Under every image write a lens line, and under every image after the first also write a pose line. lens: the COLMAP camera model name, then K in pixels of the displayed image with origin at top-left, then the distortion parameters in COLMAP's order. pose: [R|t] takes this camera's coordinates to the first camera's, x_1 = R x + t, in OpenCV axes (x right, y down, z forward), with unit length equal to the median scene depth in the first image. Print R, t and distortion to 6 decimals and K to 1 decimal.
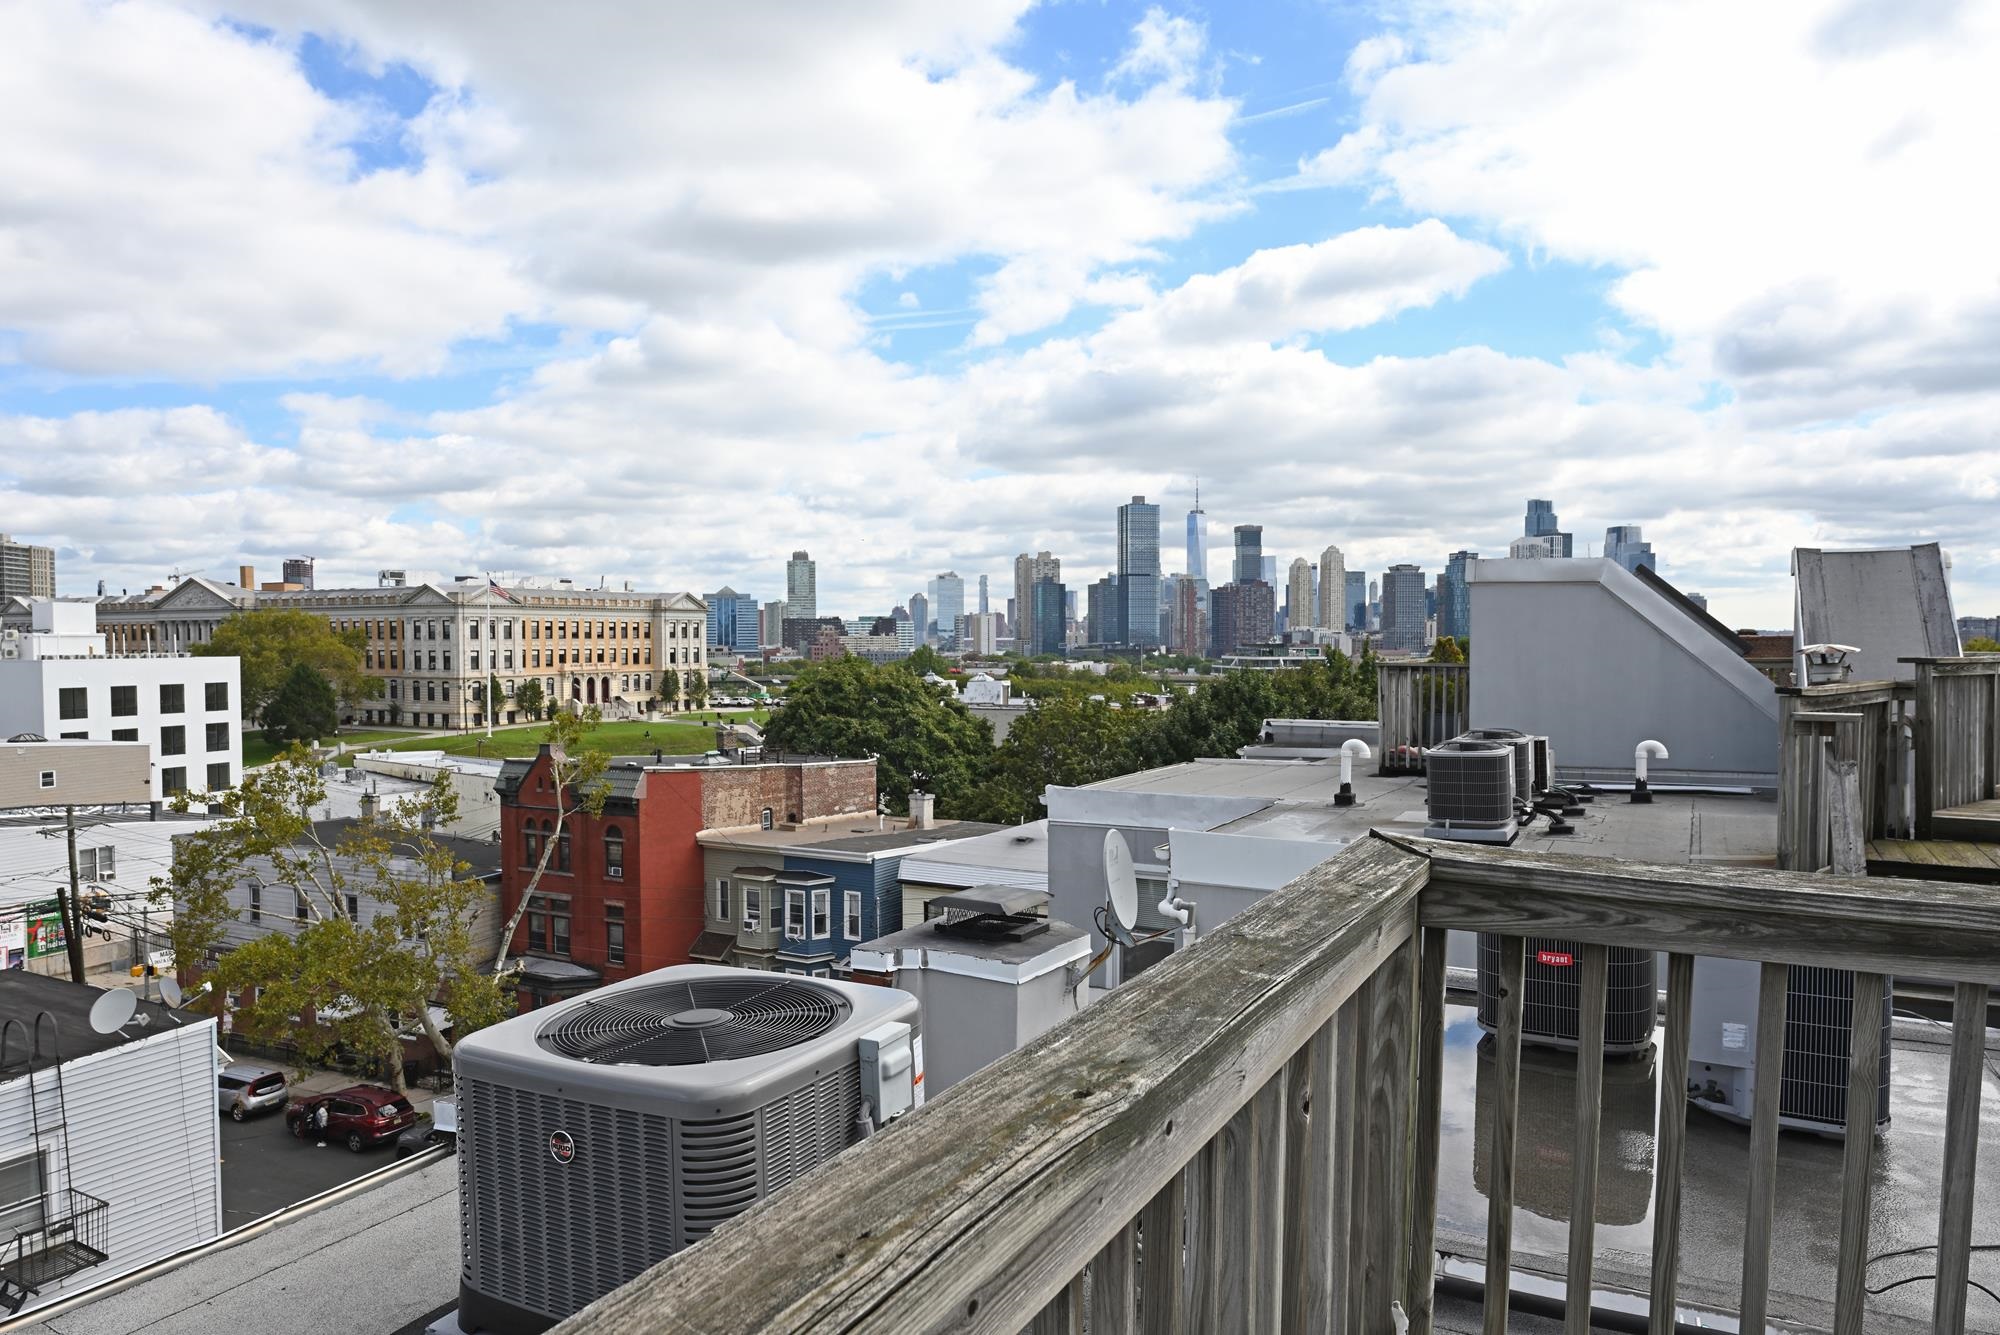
lens RADIAL K [[1333.3, 0, 988.1], [0, 1333.3, 665.6], [0, 0, 1]] dist [-0.009087, -0.001277]
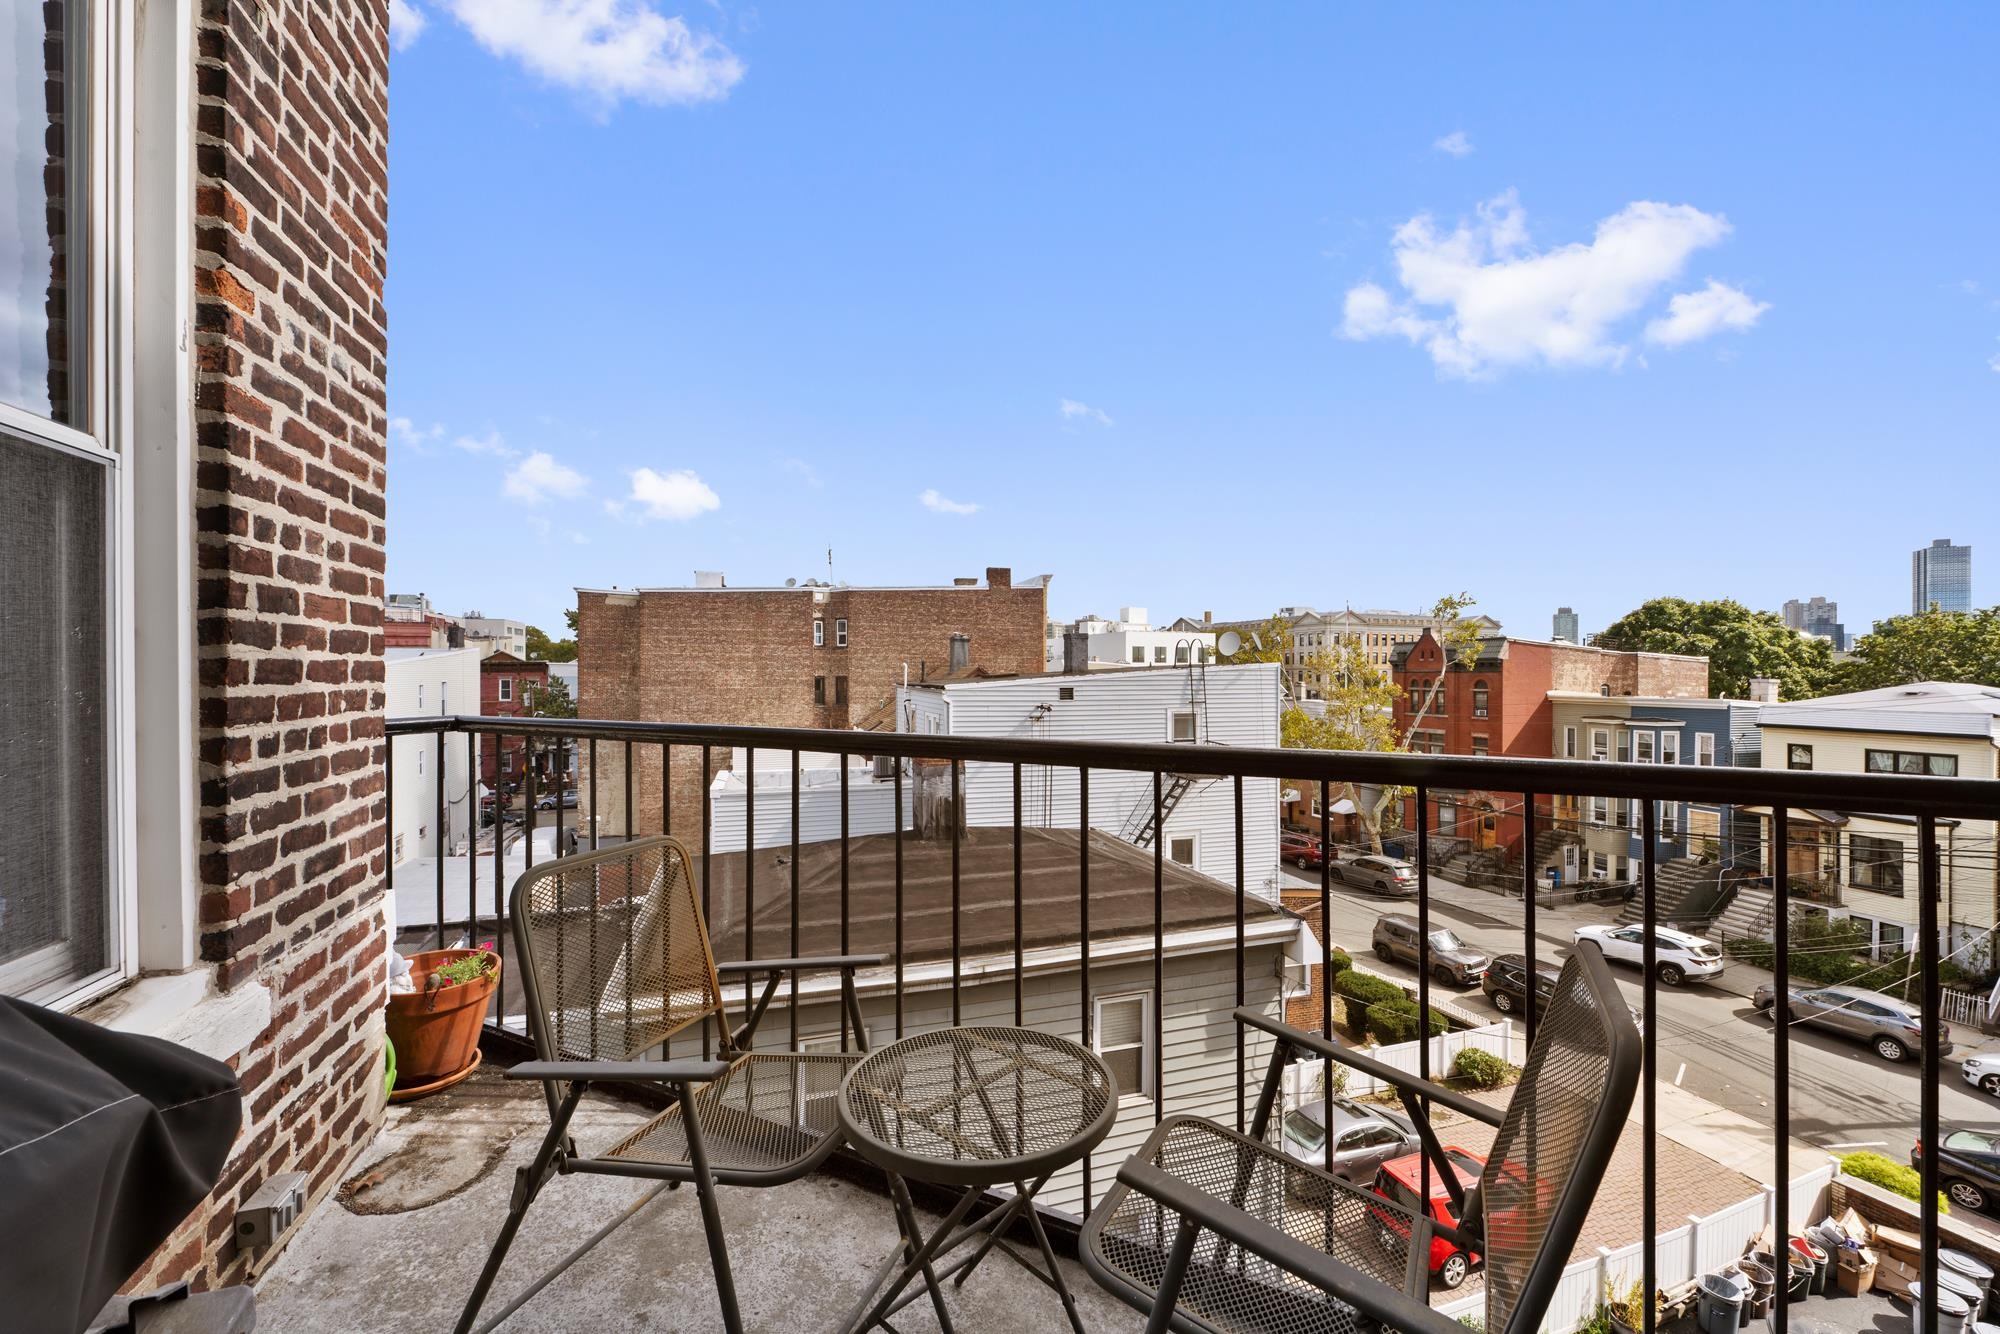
lens RADIAL K [[790.4, 0, 980.9], [0, 790.4, 676.4], [0, 0, 1]] dist [-0.010461, -0.000350]
pose [[0.713482, 0.006090, -0.700647, -0.067225], [-0.018028, 0.999791, -0.009668, 0.126487], [0.700441, 0.019529, 0.713443, 0.016361]]
